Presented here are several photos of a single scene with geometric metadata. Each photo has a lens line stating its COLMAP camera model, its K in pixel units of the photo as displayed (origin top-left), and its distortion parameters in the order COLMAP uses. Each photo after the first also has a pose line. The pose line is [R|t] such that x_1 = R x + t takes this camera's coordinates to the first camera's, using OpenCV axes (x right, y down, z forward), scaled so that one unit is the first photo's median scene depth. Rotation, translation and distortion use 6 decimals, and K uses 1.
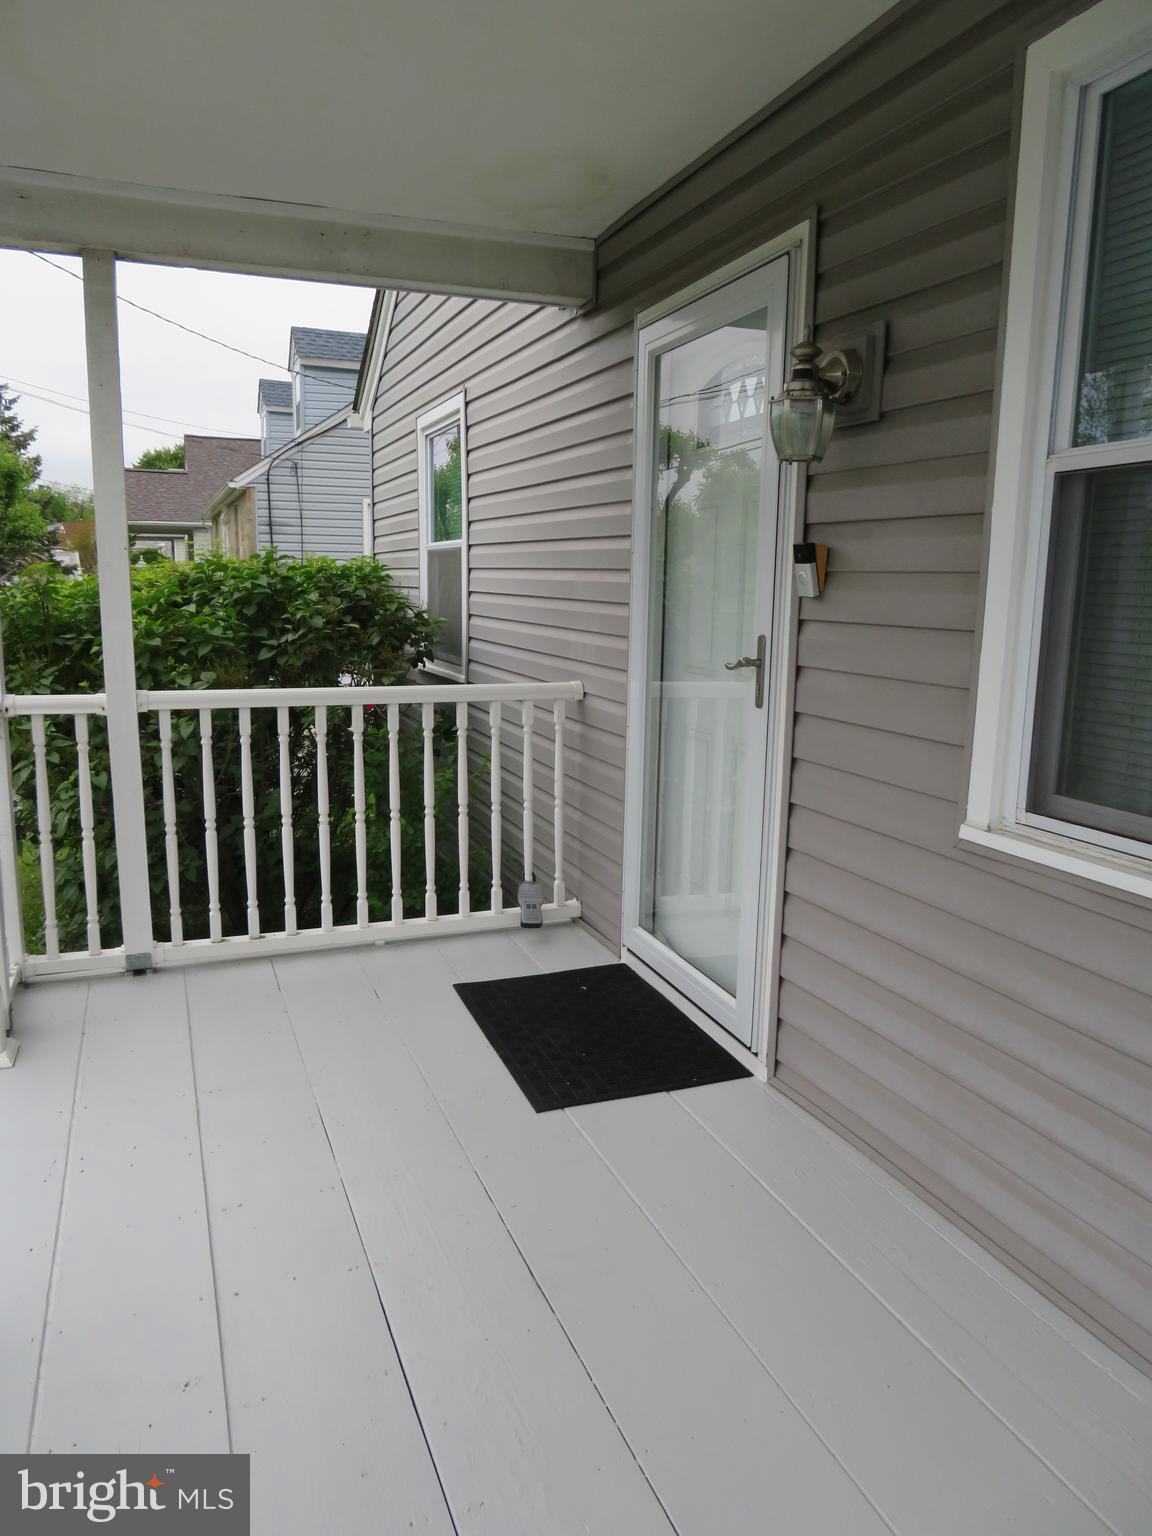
lens RADIAL K [[1102.6, 0, 575.7], [0, 1102.6, 774.3], [0, 0, 1]] dist [-0.013097, 0.008387]
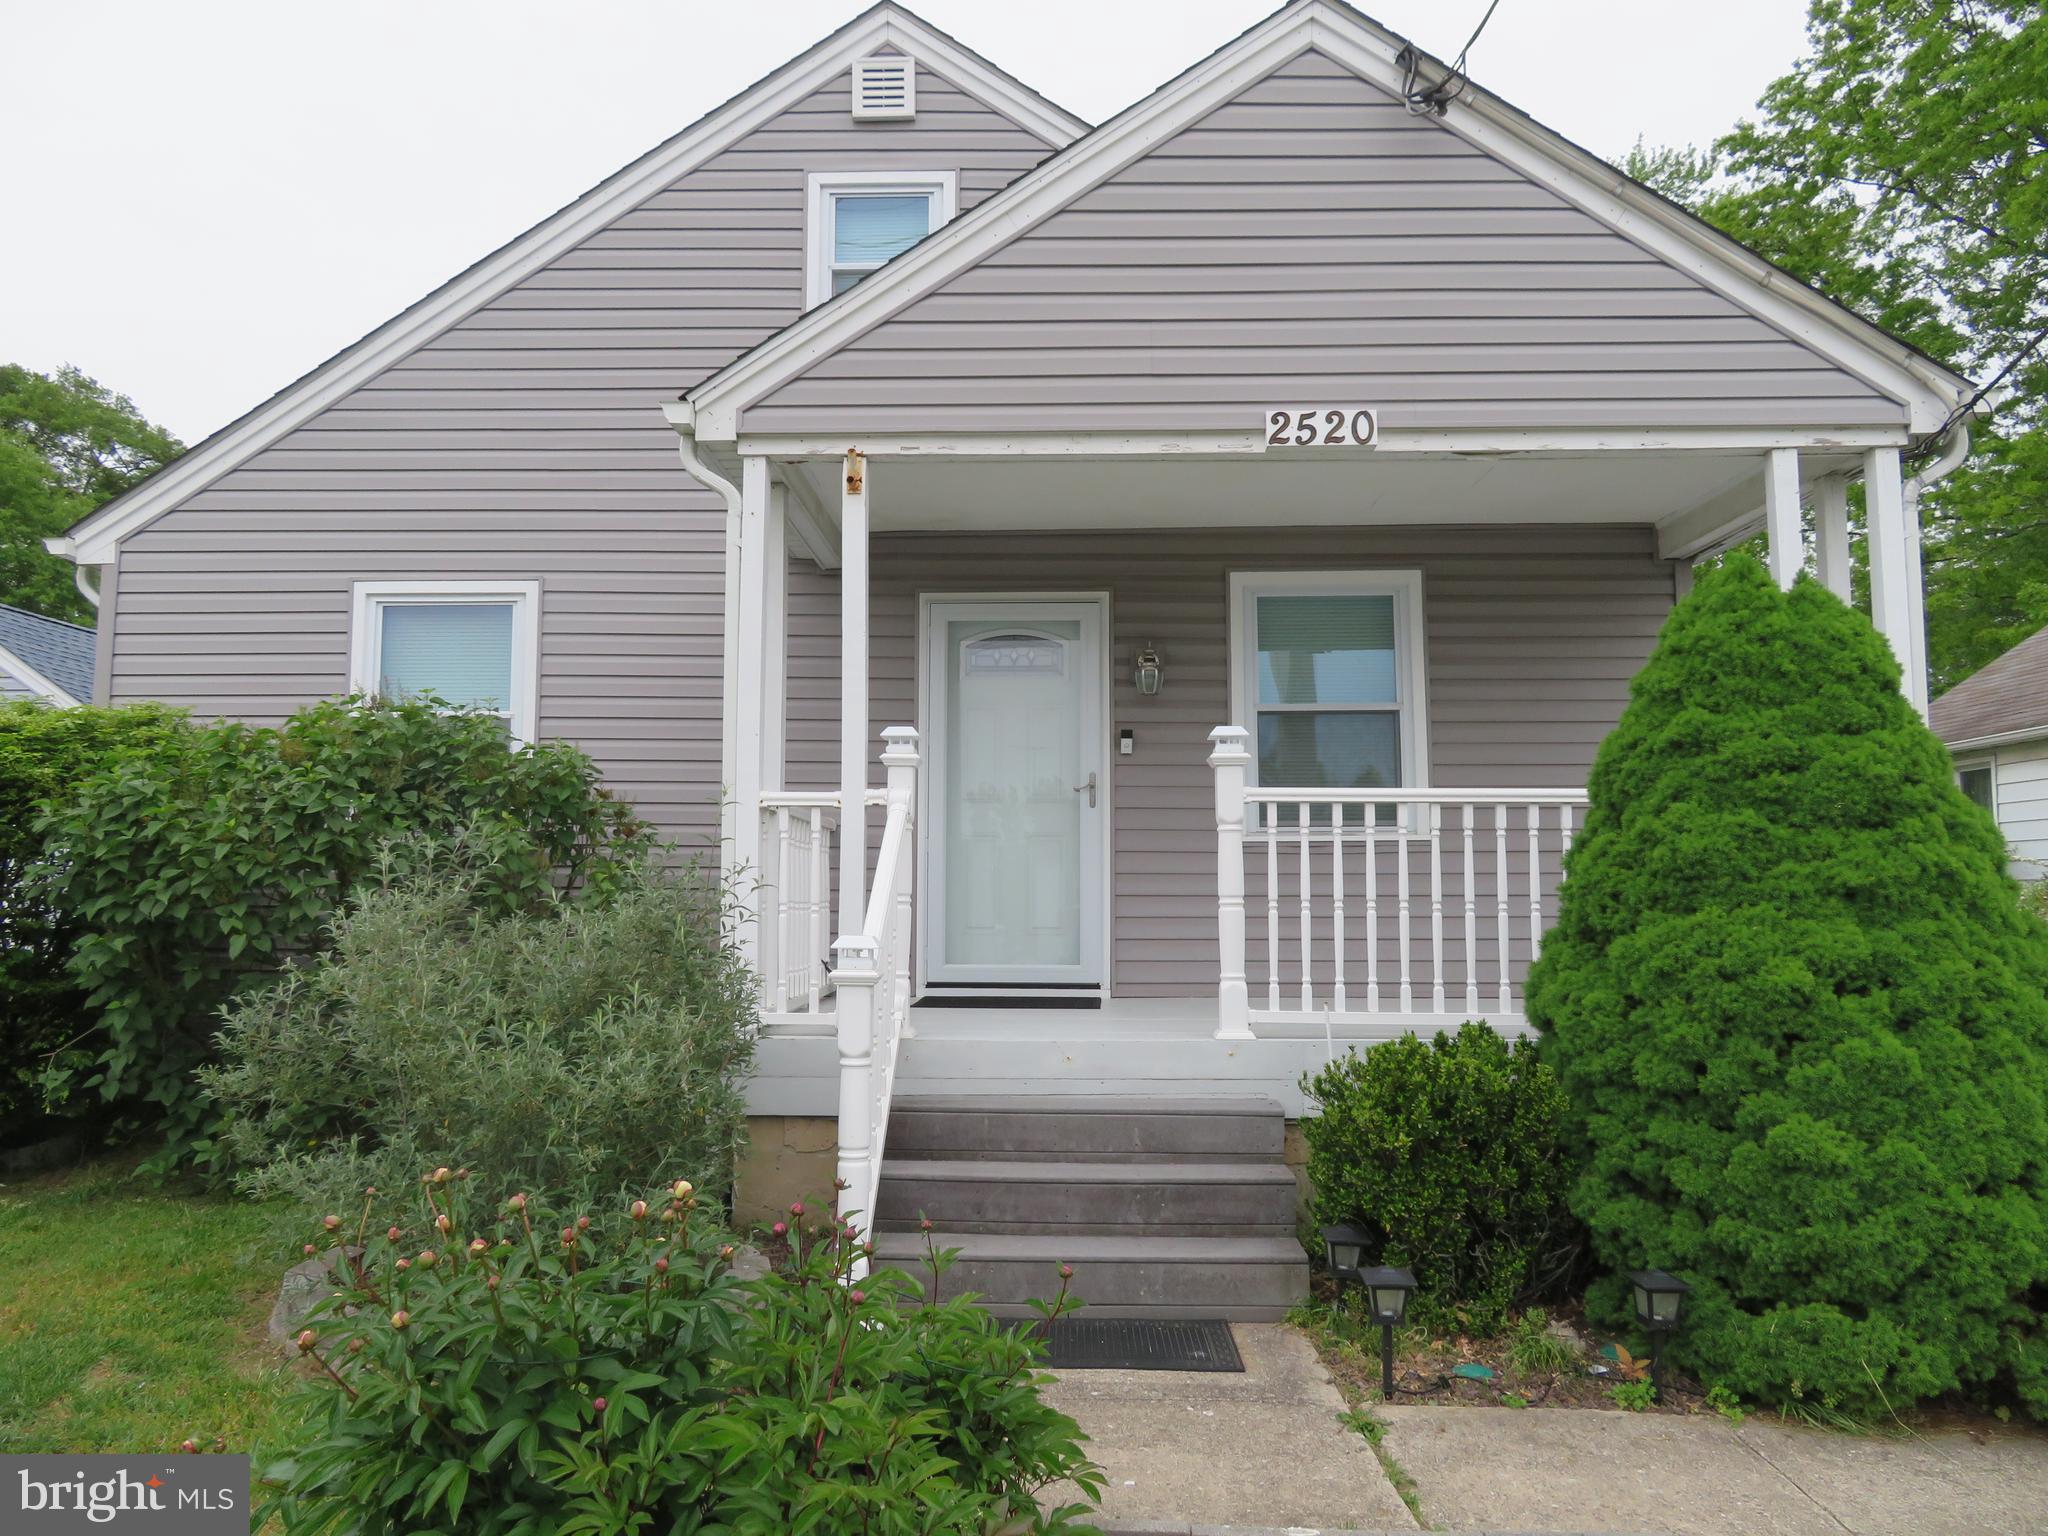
lens RADIAL K [[1470.1, 0, 1023.2], [0, 1470.1, 764.1], [0, 0, 1]] dist [-0.013097, 0.008387]
pose [[0.375167, 0.070731, 0.924255, -2.470004], [0.163028, 0.976508, -0.140905, 0.229530], [-0.912509, 0.203542, 0.354822, 0.143022]]
